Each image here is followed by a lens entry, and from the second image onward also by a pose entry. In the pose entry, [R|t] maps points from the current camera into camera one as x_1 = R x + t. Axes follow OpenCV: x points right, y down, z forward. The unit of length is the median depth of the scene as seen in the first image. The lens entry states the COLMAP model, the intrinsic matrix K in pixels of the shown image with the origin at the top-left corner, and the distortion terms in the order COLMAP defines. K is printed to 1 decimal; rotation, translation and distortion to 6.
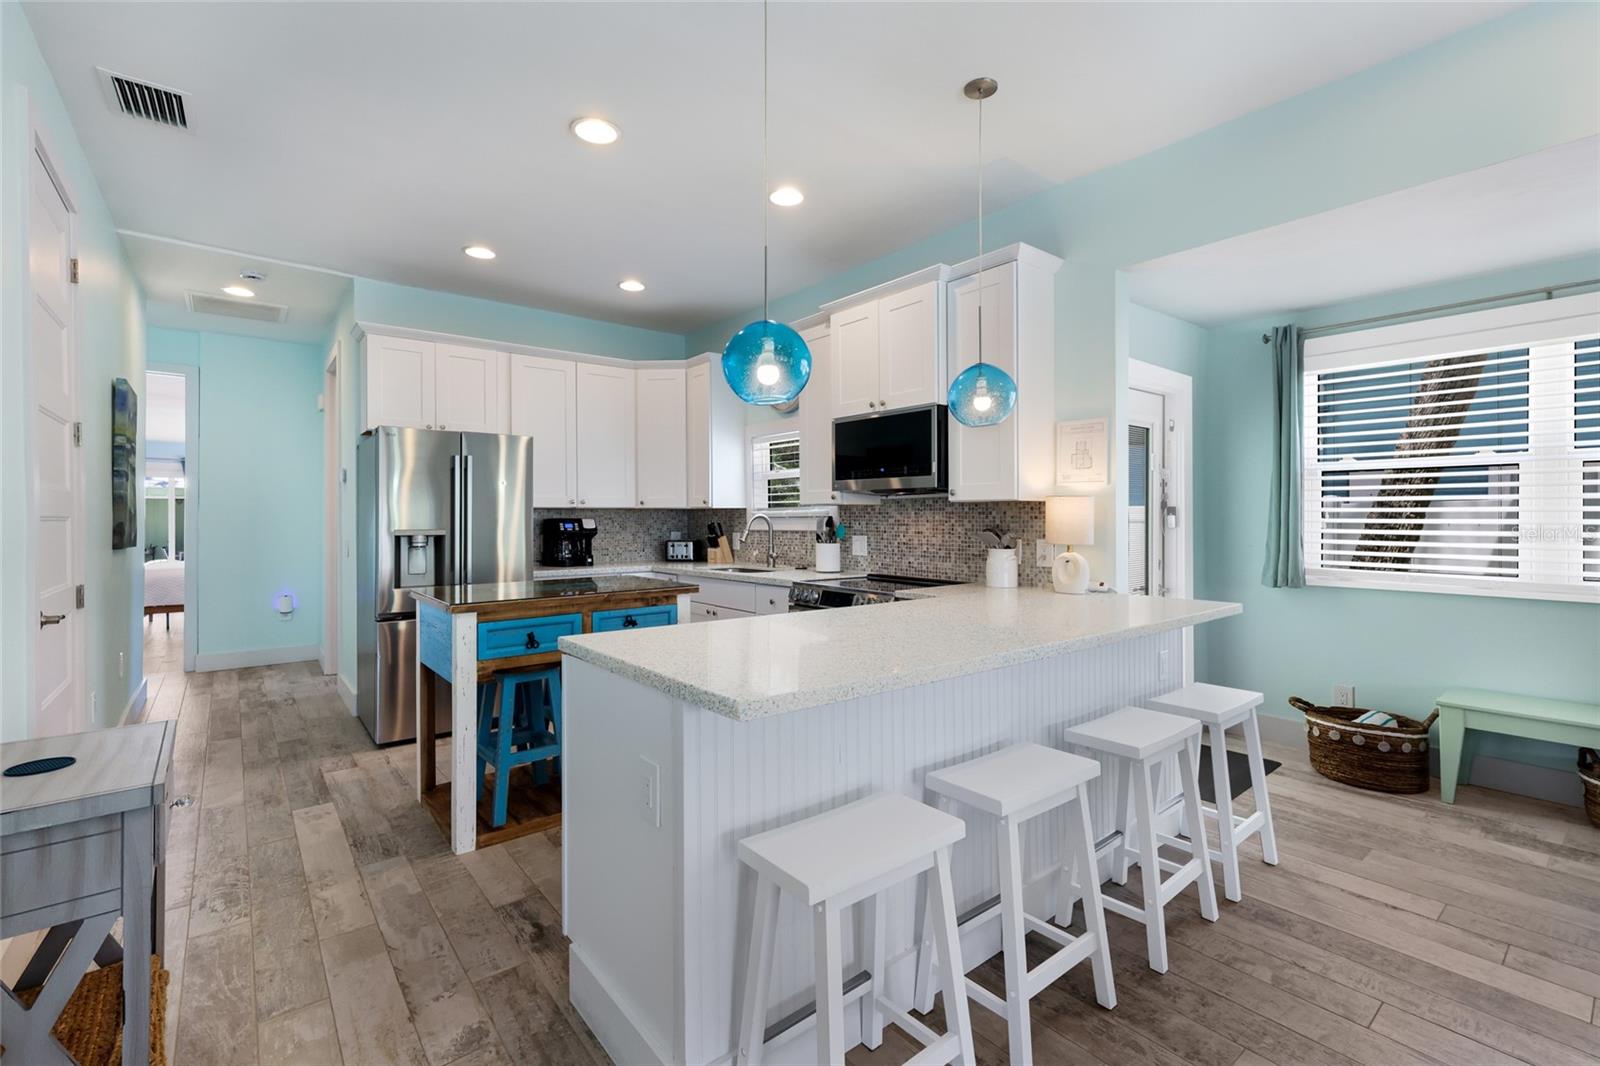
lens RADIAL K [[682.0, 0, 796.5], [0, 682.0, 518.7], [0, 0, 1]] dist [0.000758, 0.000267]
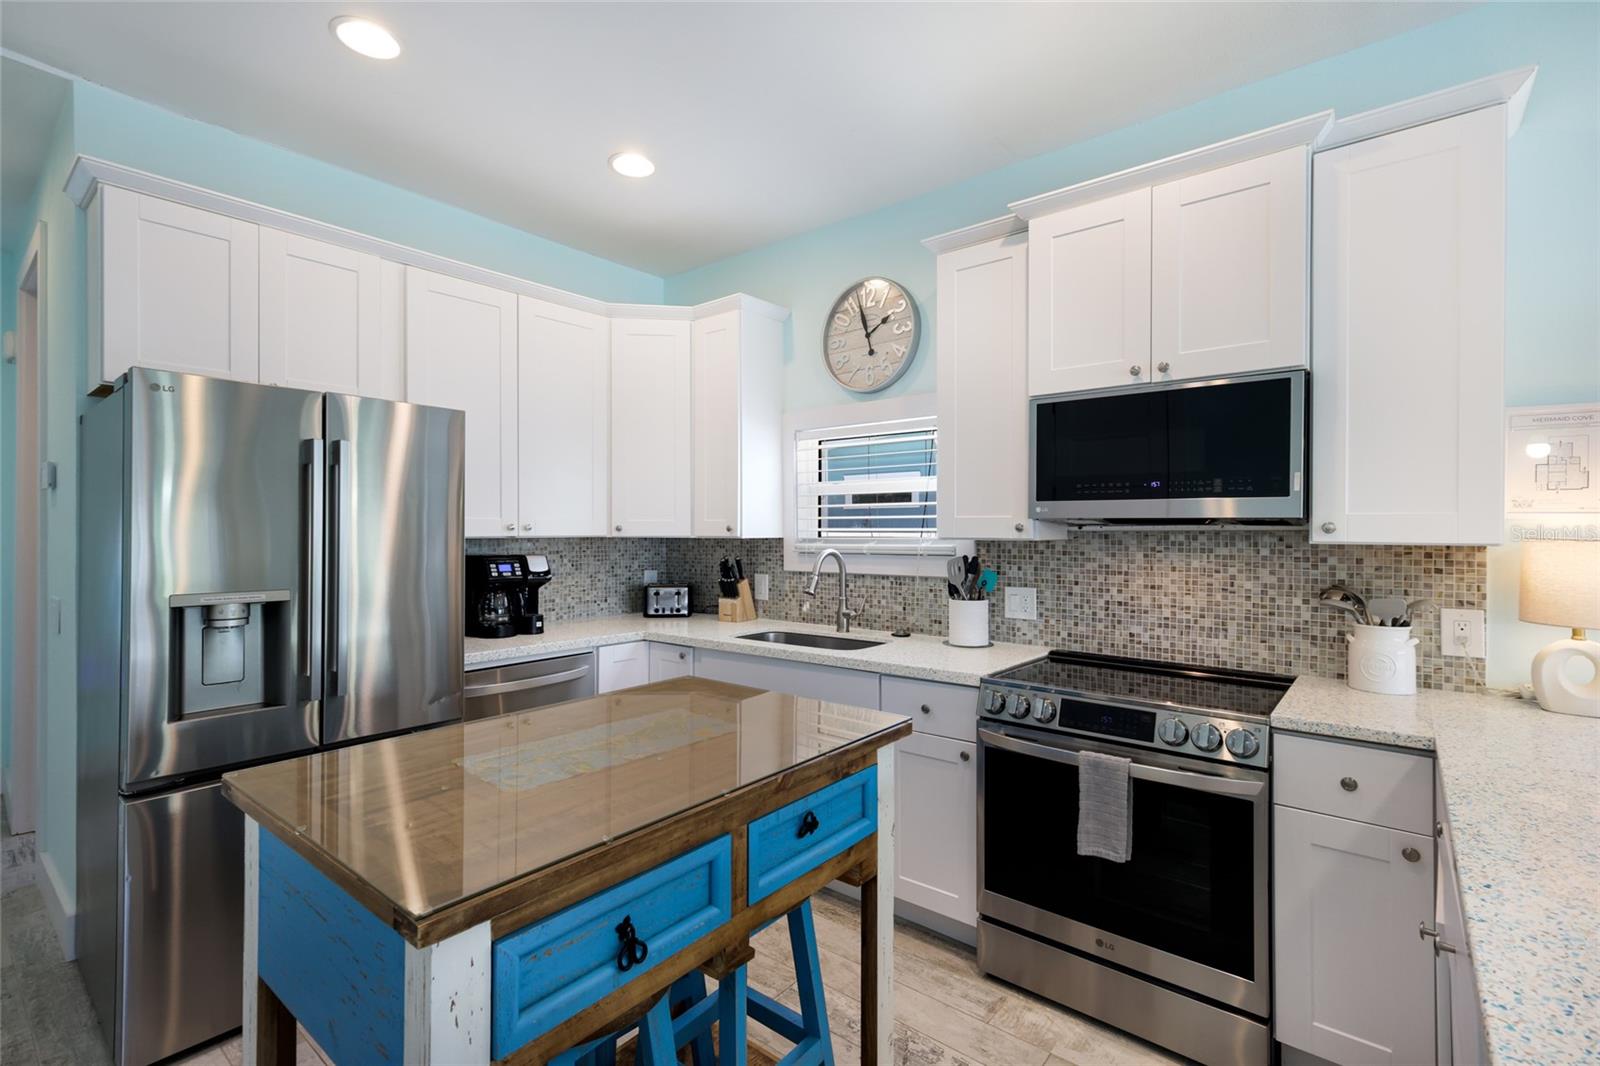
lens RADIAL K [[713.1, 0, 800.0], [0, 713.1, 533.0], [0, 0, 1]] dist [0.002011, -0.000199]
pose [[0.979137, 0.005108, 0.203137, -0.237983], [-0.005041, 0.999987, -0.000847, -0.023662], [-0.203139, -0.000195, 0.979150, 0.388585]]
